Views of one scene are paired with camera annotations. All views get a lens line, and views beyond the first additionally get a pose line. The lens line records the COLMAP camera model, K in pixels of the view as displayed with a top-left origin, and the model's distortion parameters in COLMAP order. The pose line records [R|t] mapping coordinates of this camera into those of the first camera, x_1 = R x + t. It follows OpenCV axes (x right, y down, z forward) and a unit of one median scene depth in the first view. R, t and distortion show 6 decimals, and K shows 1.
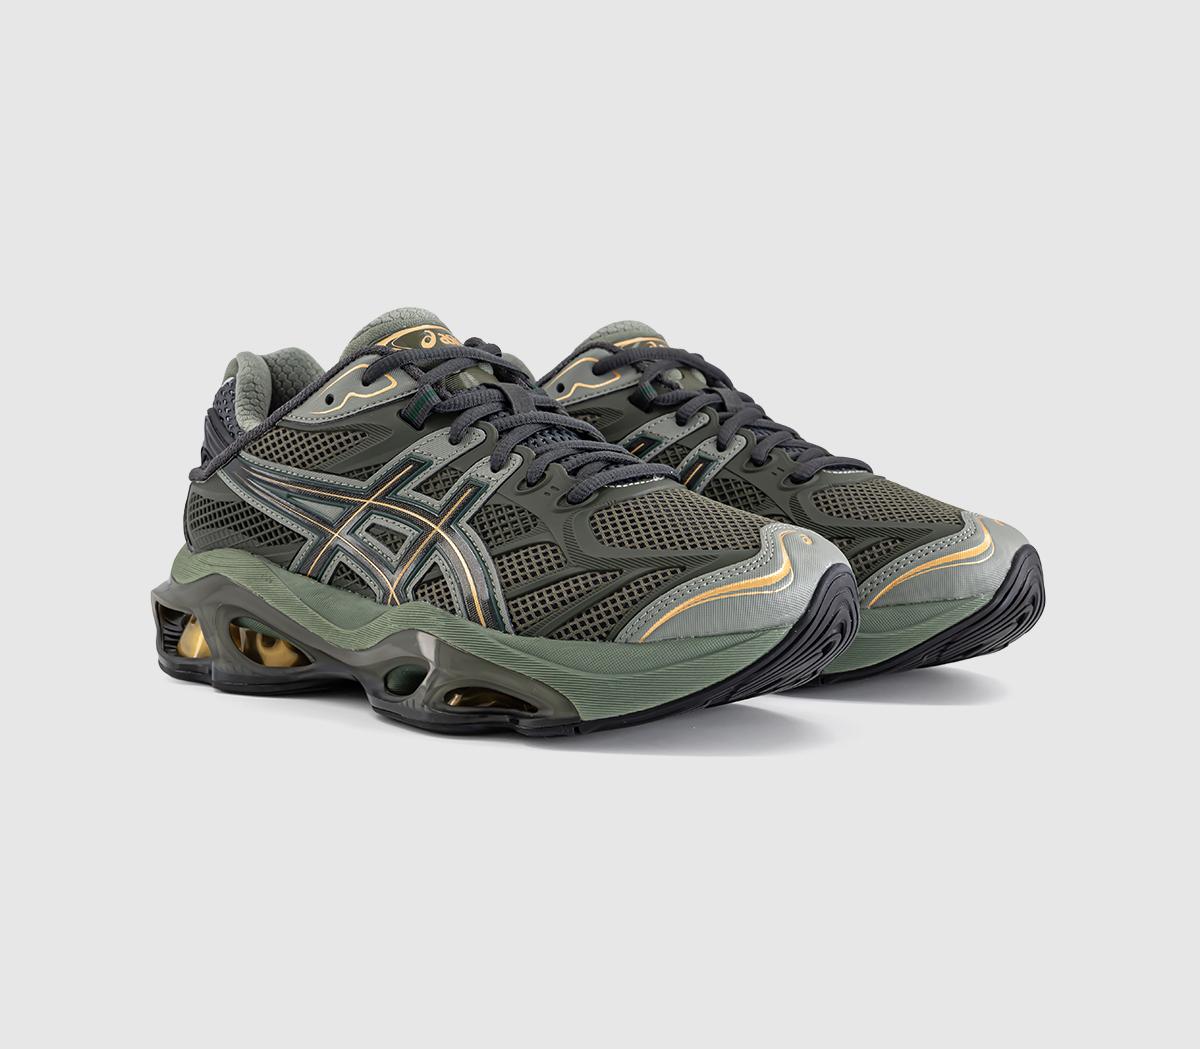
lens RADIAL K [[1991.8, 0, 600.0], [0, 1991.8, 524.5], [0, 0, 1]] dist [-0.022908, -0.009863]
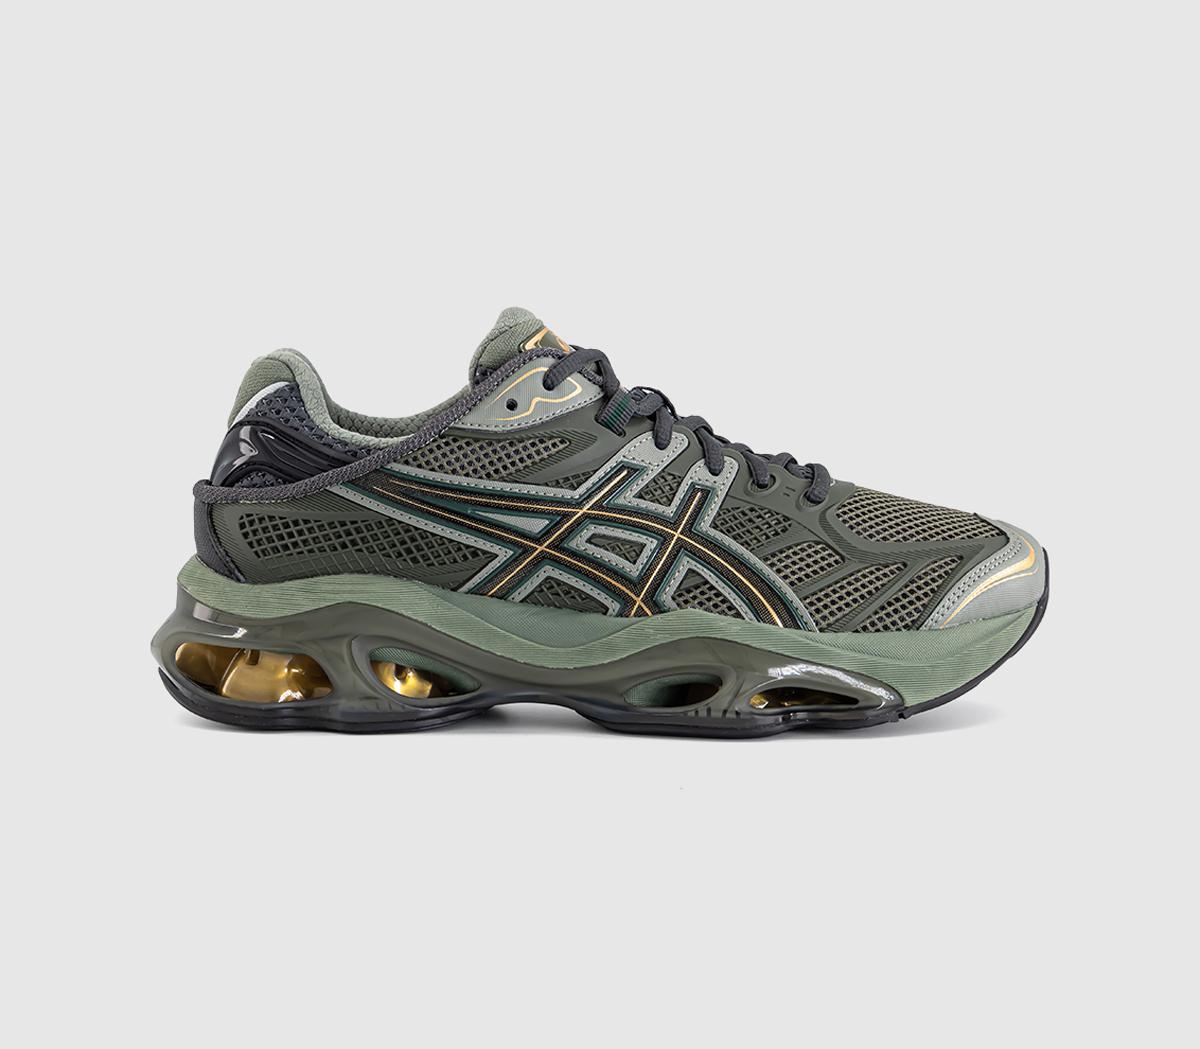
lens RADIAL K [[1991.8, 0, 600.0], [0, 1991.8, 524.5], [0, 0, 1]] dist [-0.022908, -0.009863]
pose [[0.783755, -0.044481, 0.619476, -0.705584], [0.048963, 0.998753, 0.009767, -0.014170], [-0.619138, 0.022677, 0.784955, 0.246702]]
